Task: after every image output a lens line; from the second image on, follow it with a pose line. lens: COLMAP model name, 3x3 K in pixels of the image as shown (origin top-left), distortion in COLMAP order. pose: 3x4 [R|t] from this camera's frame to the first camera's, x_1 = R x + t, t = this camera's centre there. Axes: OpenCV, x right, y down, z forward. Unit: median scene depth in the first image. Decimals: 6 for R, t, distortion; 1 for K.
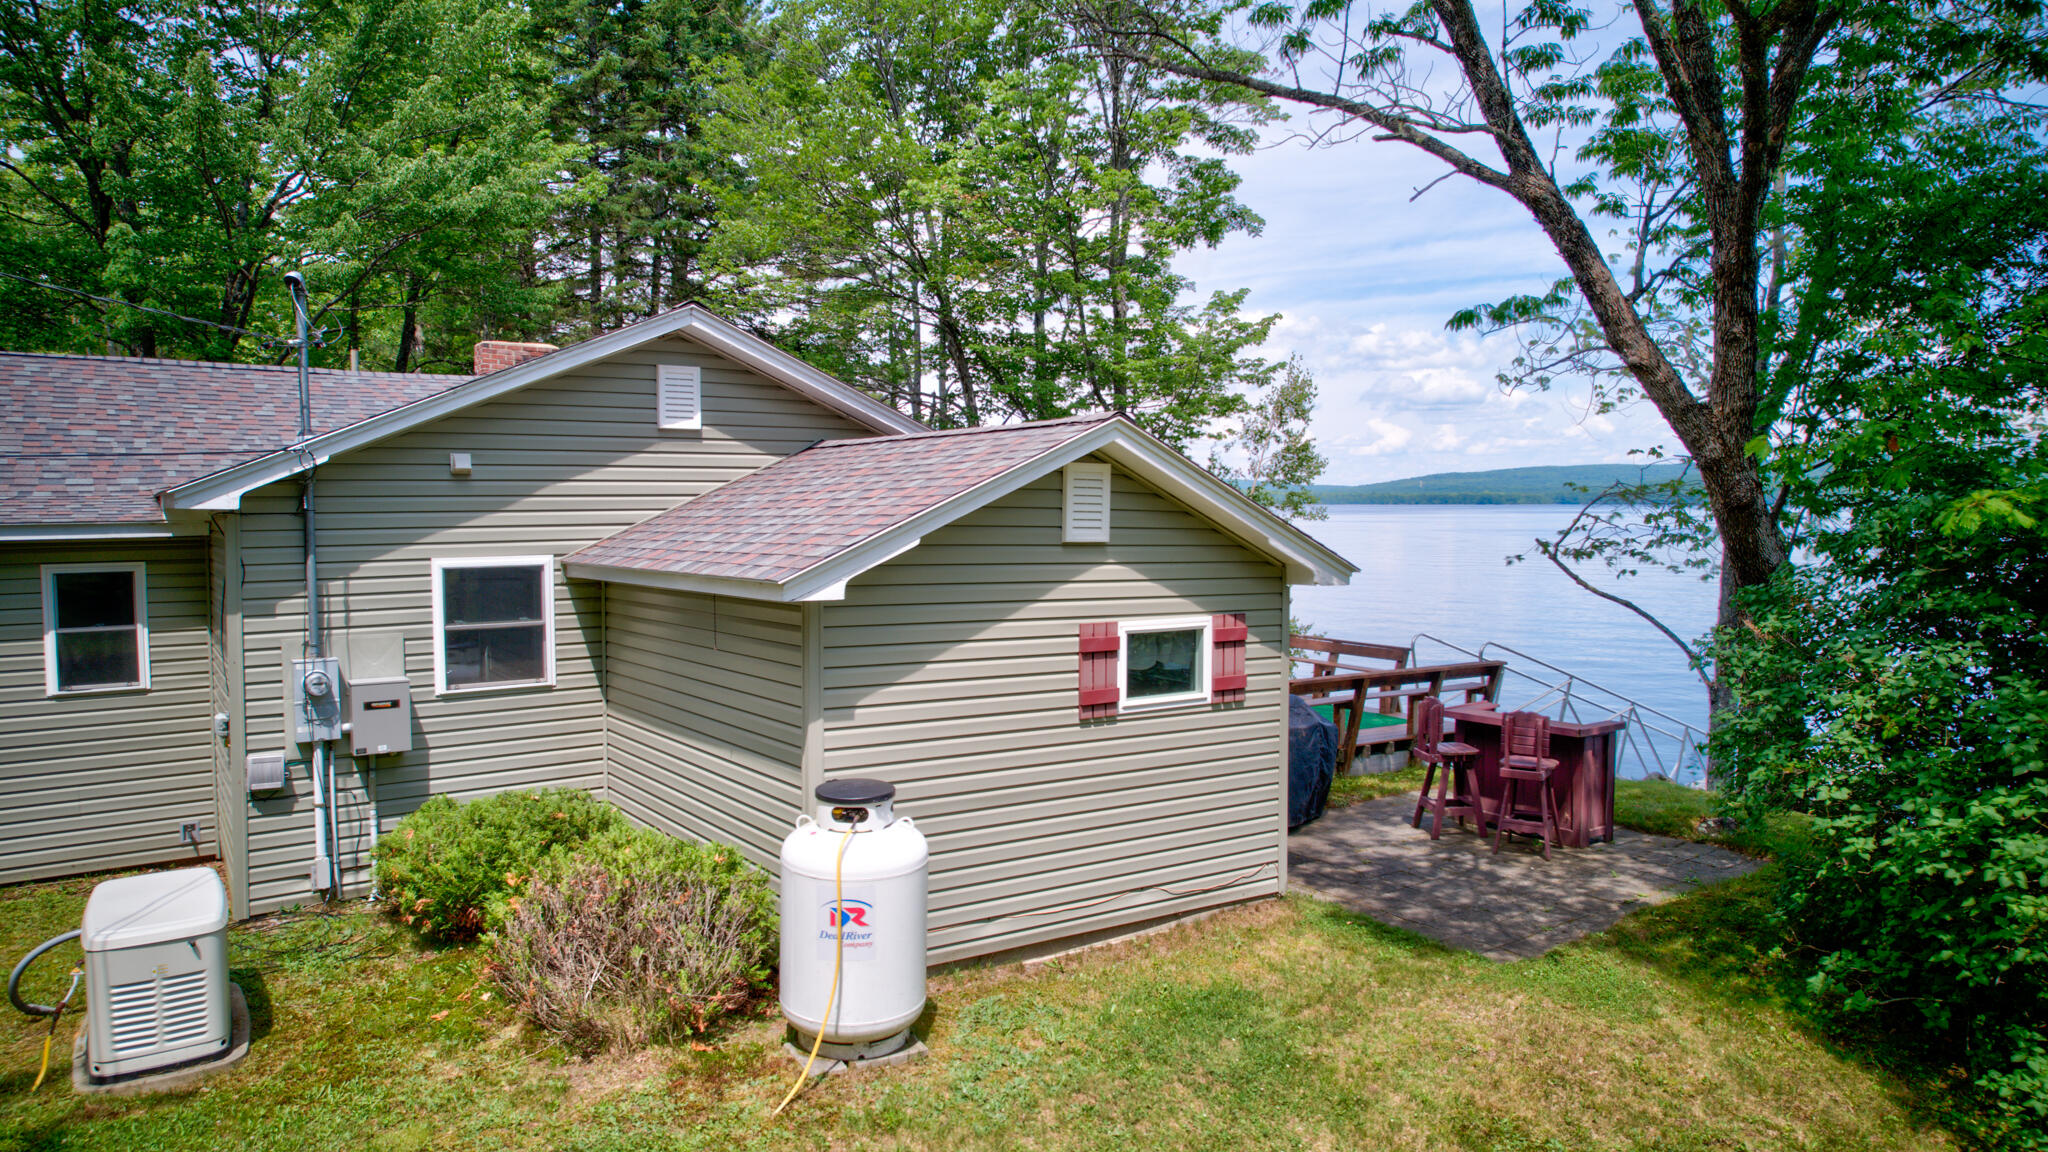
lens RADIAL K [[1308.0, 0, 1032.7], [0, 1308.0, 581.7], [0, 0, 1]] dist [-0.068231, 0.052674]
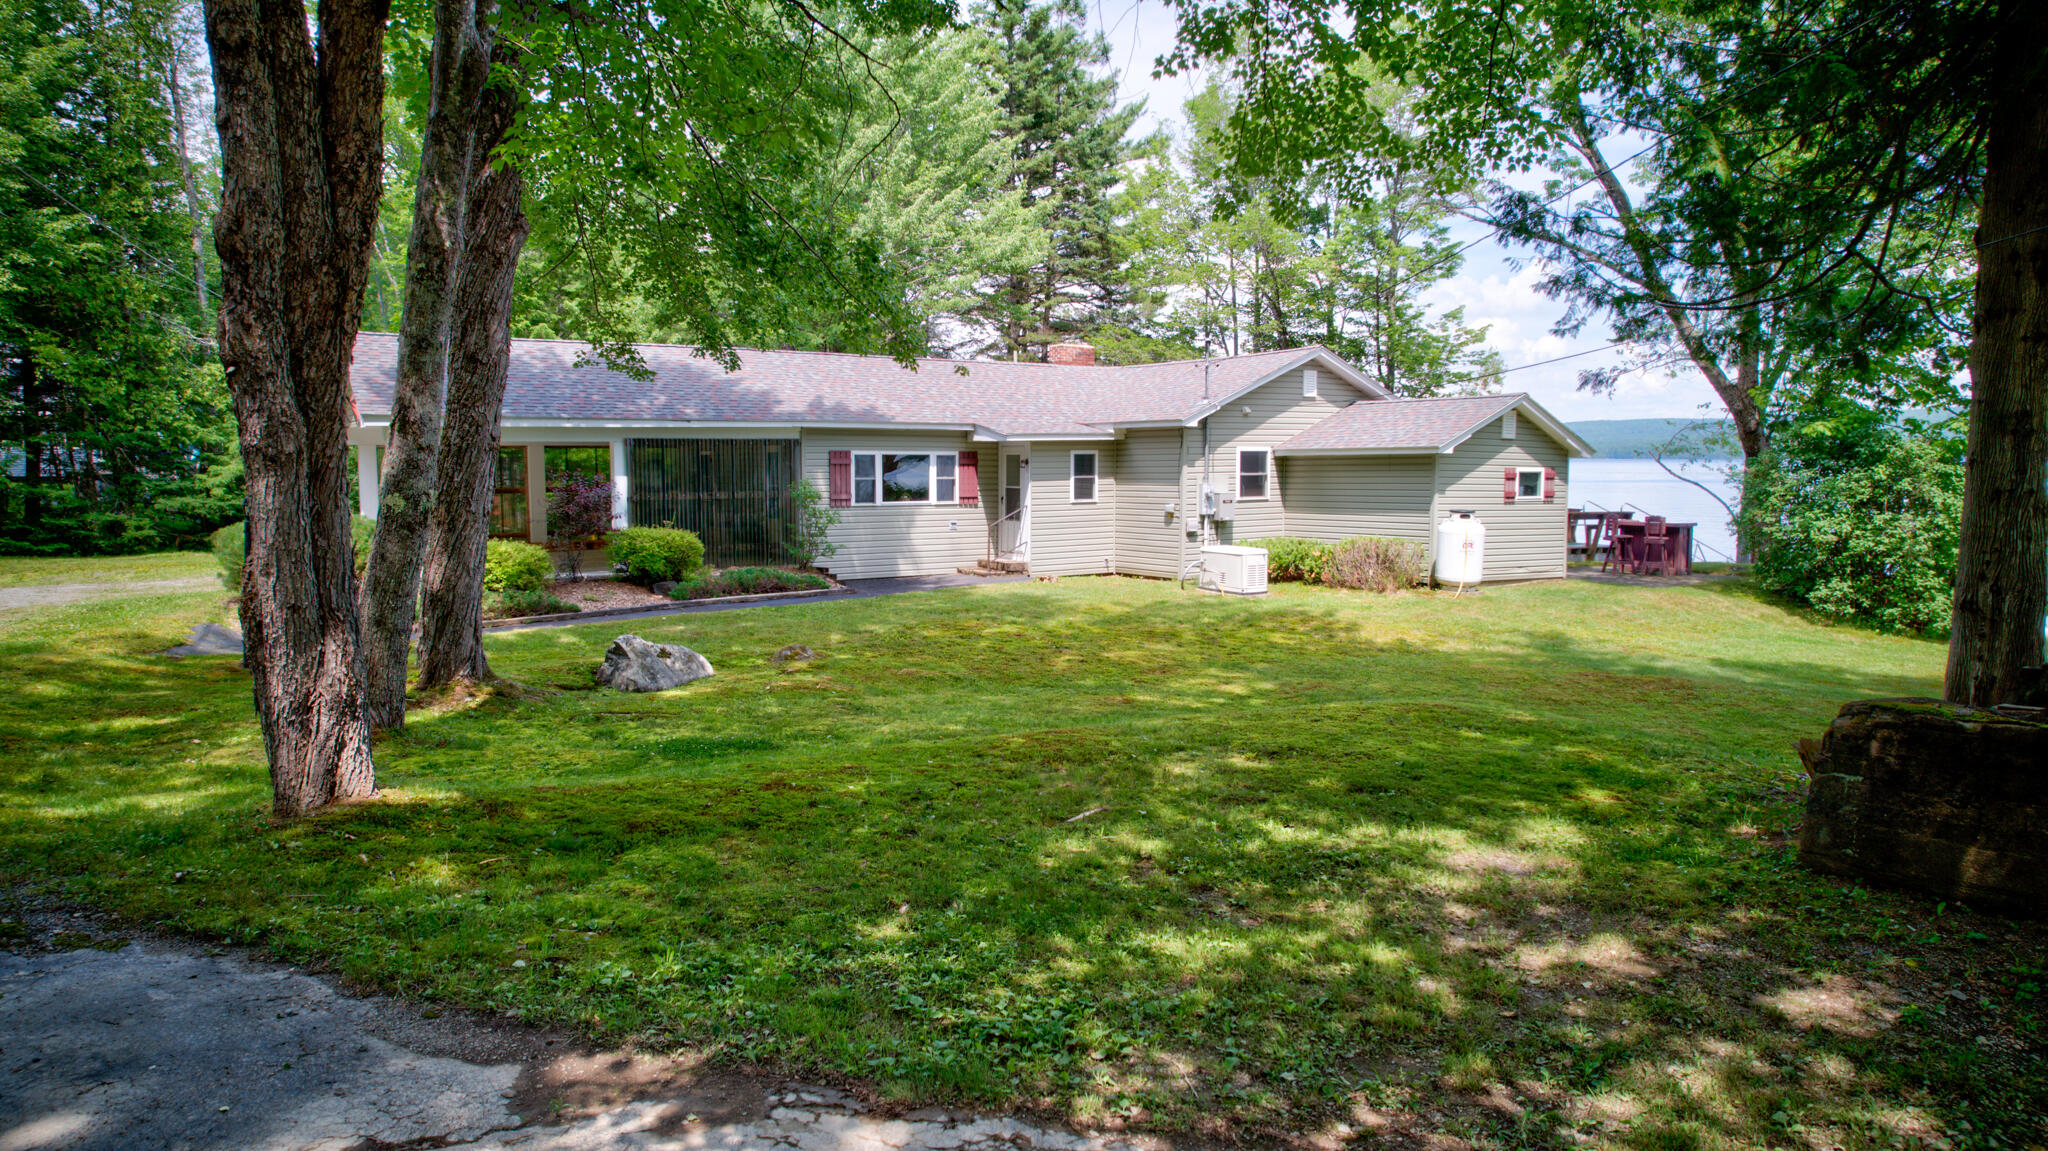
lens RADIAL K [[1308.0, 0, 1028.5], [0, 1308.0, 579.5], [0, 0, 1]] dist [-0.068231, 0.052674]
pose [[0.999269, 0.002436, -0.038158, -0.735015], [-0.001137, 0.999420, 0.034043, 0.148821], [0.038219, -0.033974, 0.998692, -1.533095]]
